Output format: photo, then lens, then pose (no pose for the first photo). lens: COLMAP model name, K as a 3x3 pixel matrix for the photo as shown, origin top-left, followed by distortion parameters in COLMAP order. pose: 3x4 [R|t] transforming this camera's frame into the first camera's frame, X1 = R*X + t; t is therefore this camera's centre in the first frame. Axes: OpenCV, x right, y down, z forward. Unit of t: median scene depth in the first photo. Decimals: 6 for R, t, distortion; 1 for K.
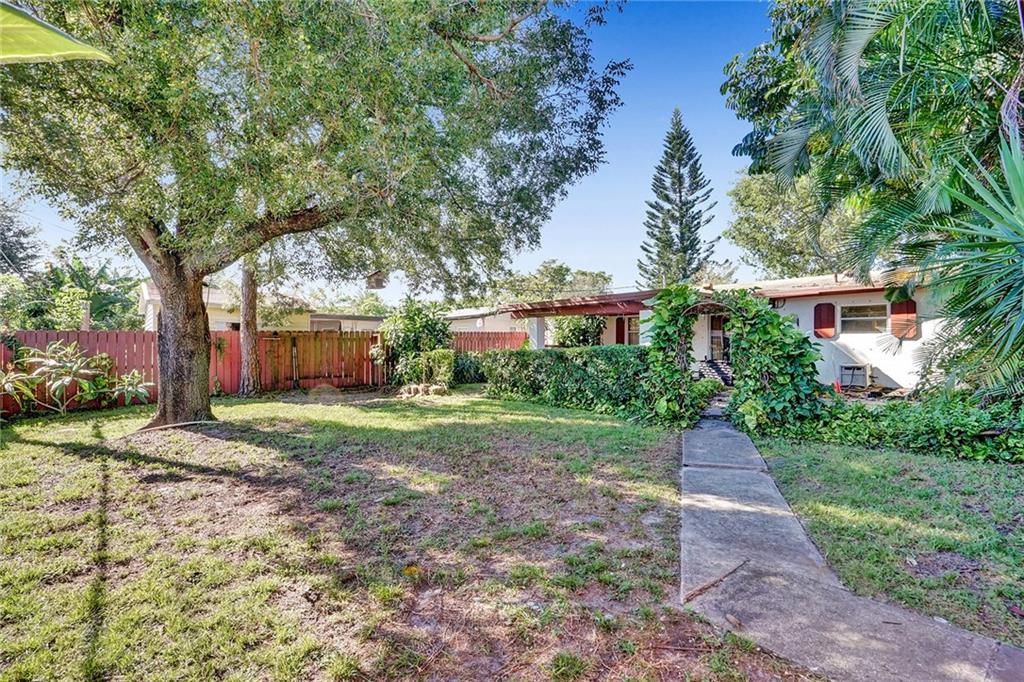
lens RADIAL K [[494.5, 0, 512.0], [0, 494.5, 341.0], [0, 0, 1]] dist [-0.003519, 0.000041]
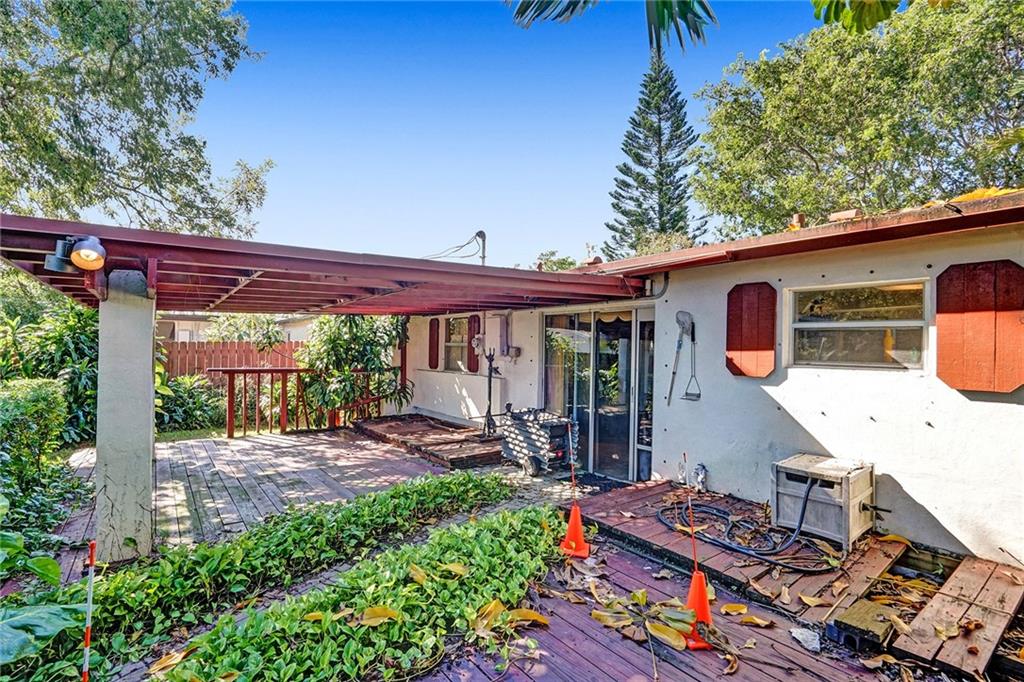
lens RADIAL K [[494.5, 0, 512.0], [0, 494.5, 341.0], [0, 0, 1]] dist [-0.003519, 0.000041]
pose [[0.996684, 0.007491, -0.081022, 0.354574], [-0.007271, 0.999969, 0.003009, -0.023922], [0.081042, -0.002410, 0.996708, 0.450775]]
